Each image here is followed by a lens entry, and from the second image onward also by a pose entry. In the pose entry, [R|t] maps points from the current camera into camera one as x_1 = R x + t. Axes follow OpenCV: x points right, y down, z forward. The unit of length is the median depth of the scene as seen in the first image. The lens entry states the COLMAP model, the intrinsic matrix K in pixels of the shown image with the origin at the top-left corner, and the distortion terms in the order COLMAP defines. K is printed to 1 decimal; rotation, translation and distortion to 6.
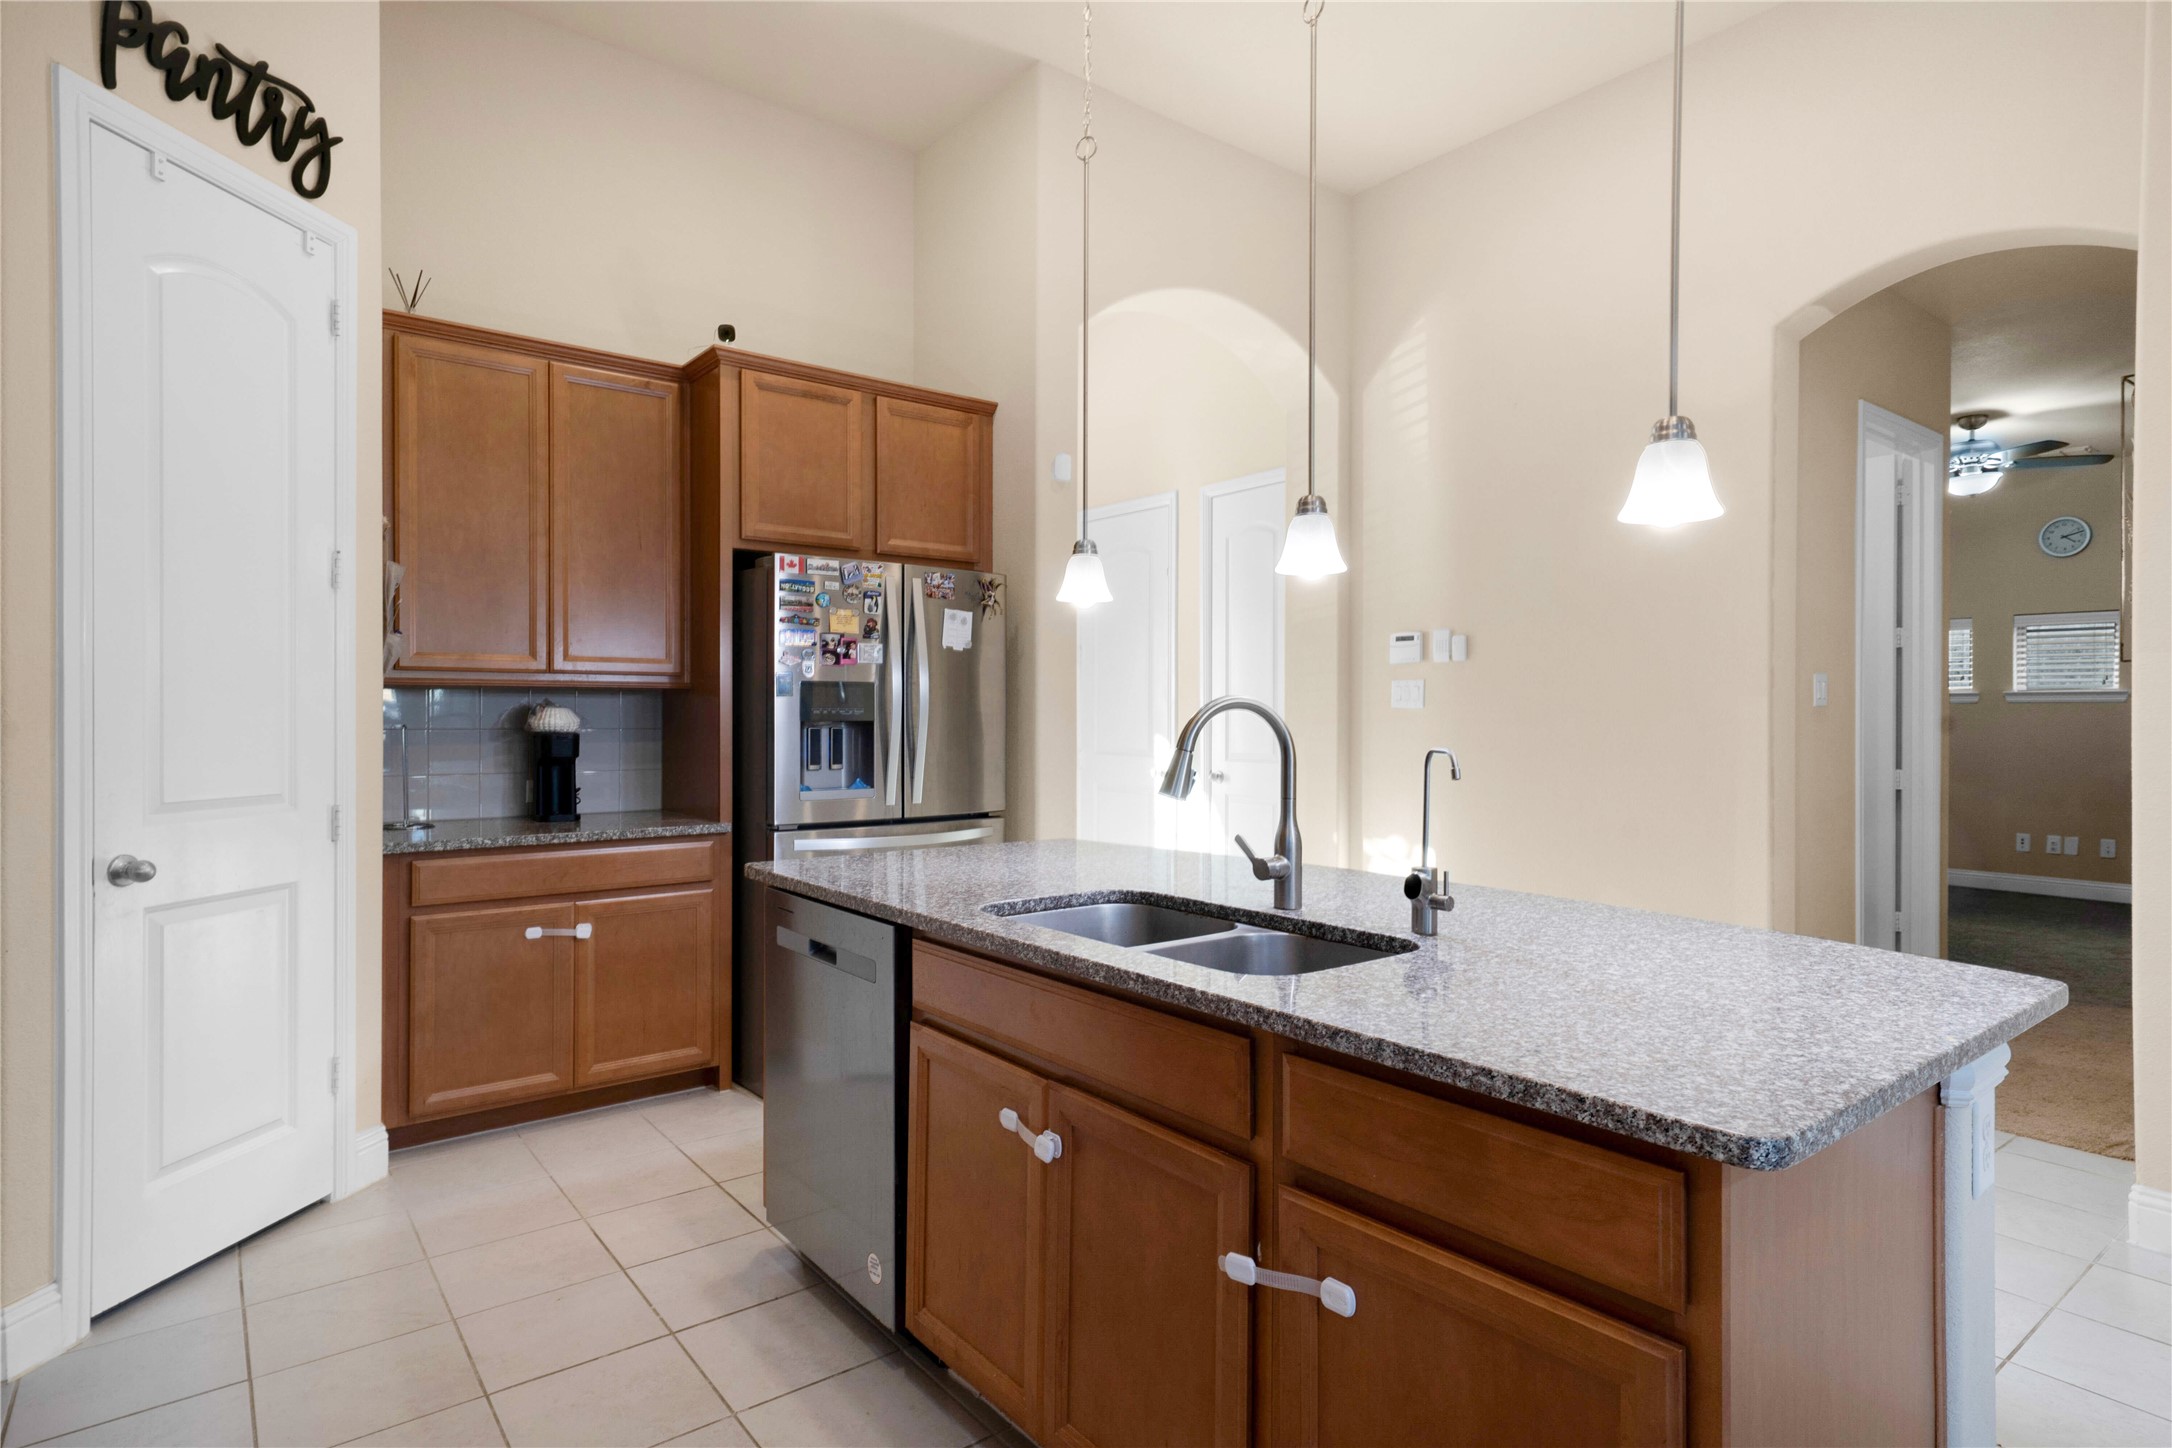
lens RADIAL K [[1143.9, 0, 1086.0], [0, 1143.9, 724.0], [0, 0, 1]] dist [0.004865, 0.001148]
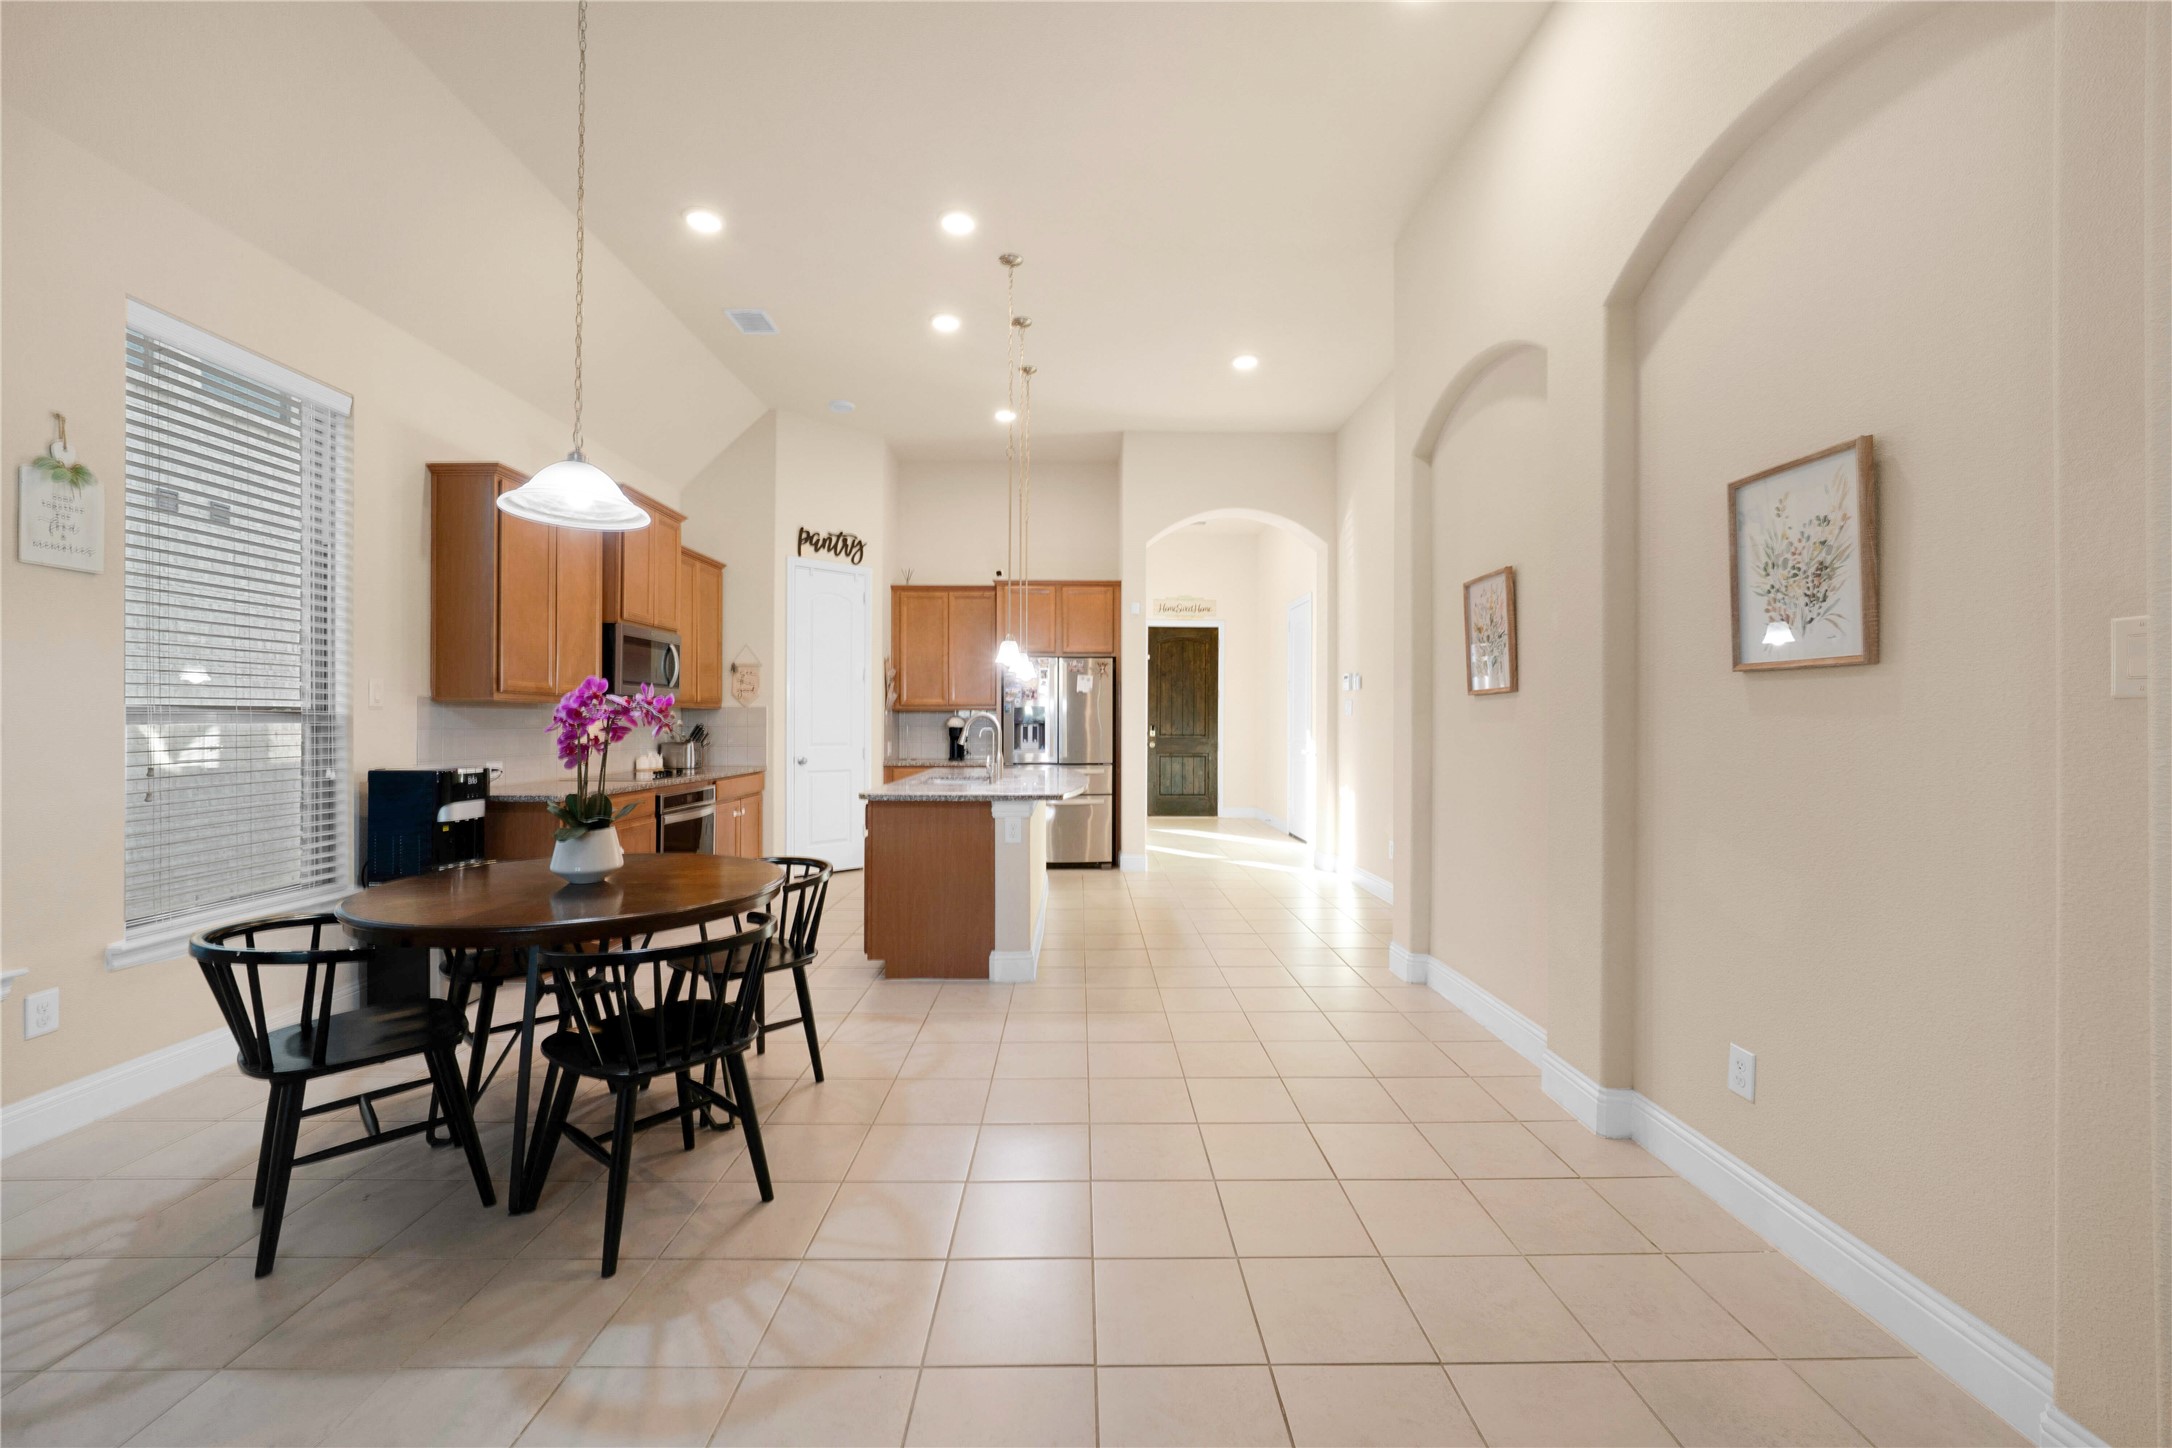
lens RADIAL K [[885.5, 0, 1086.0], [0, 885.5, 724.0], [0, 0, 1]] dist [0.000119, 0.000044]
pose [[0.792592, -0.000688, -0.609752, 1.526747], [-0.004415, 0.999967, -0.006867, 0.018994], [0.609736, 0.008134, 0.792563, -0.673190]]
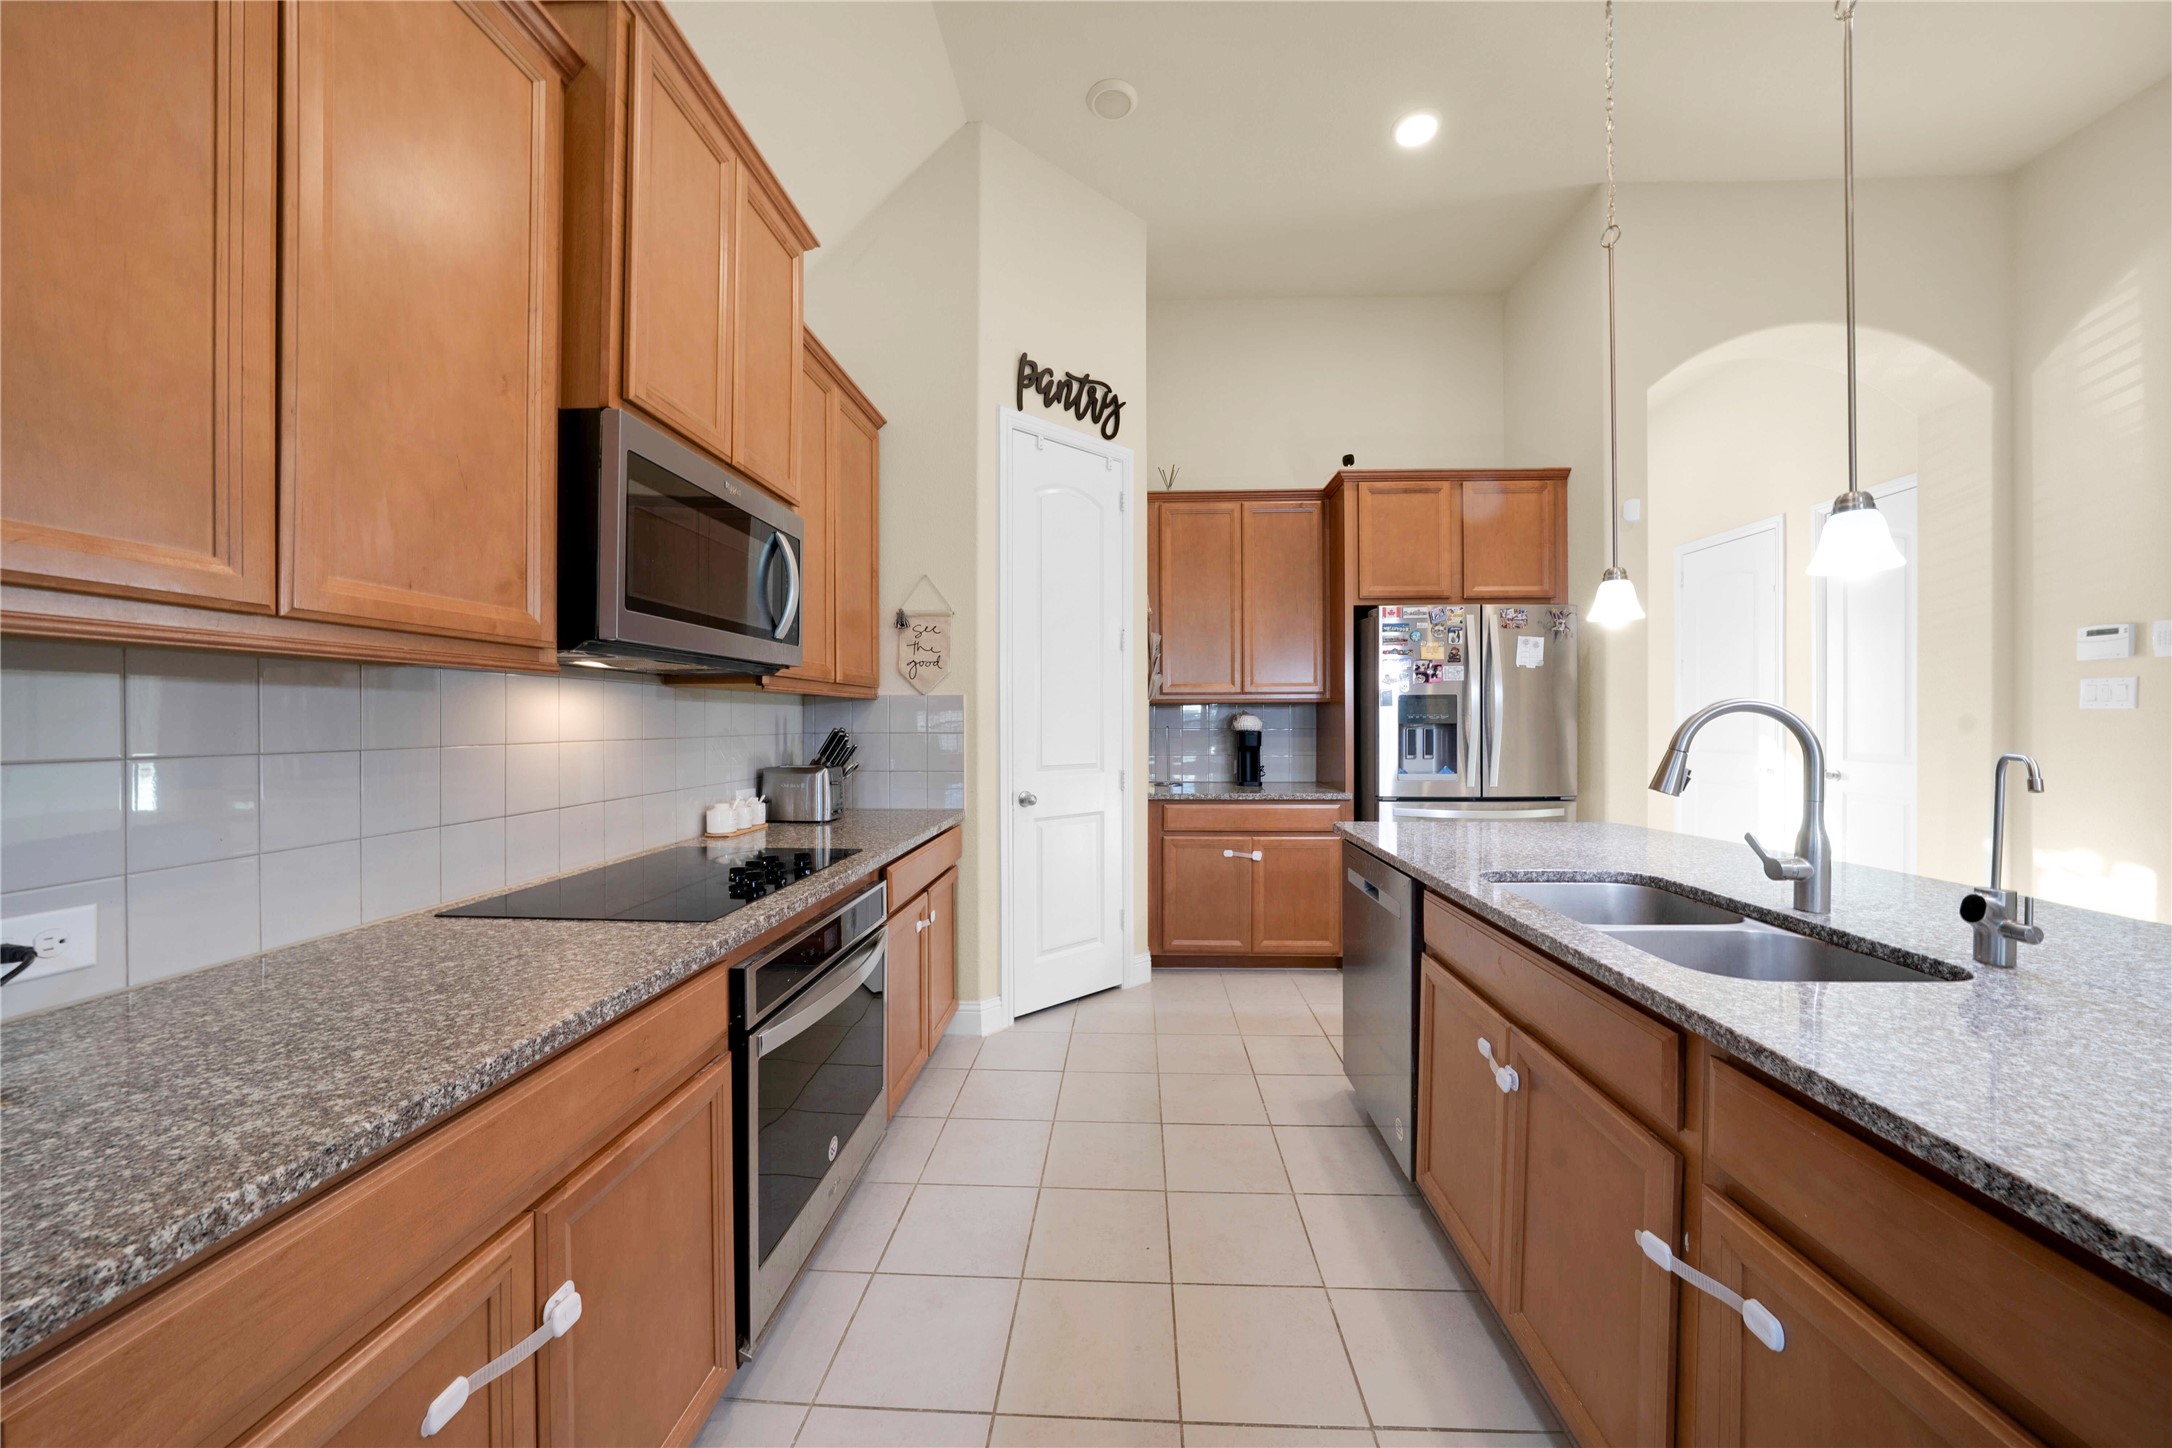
lens RADIAL K [[751.4, 0, 1086.0], [0, 751.4, 724.0], [0, 0, 1]] dist [-0.030544, 0.005612]
pose [[0.752548, -0.000171, -0.658537, 0.091460], [-0.001386, 0.999997, -0.001843, 0.000253], [0.658536, 0.002300, 0.752546, 0.080406]]
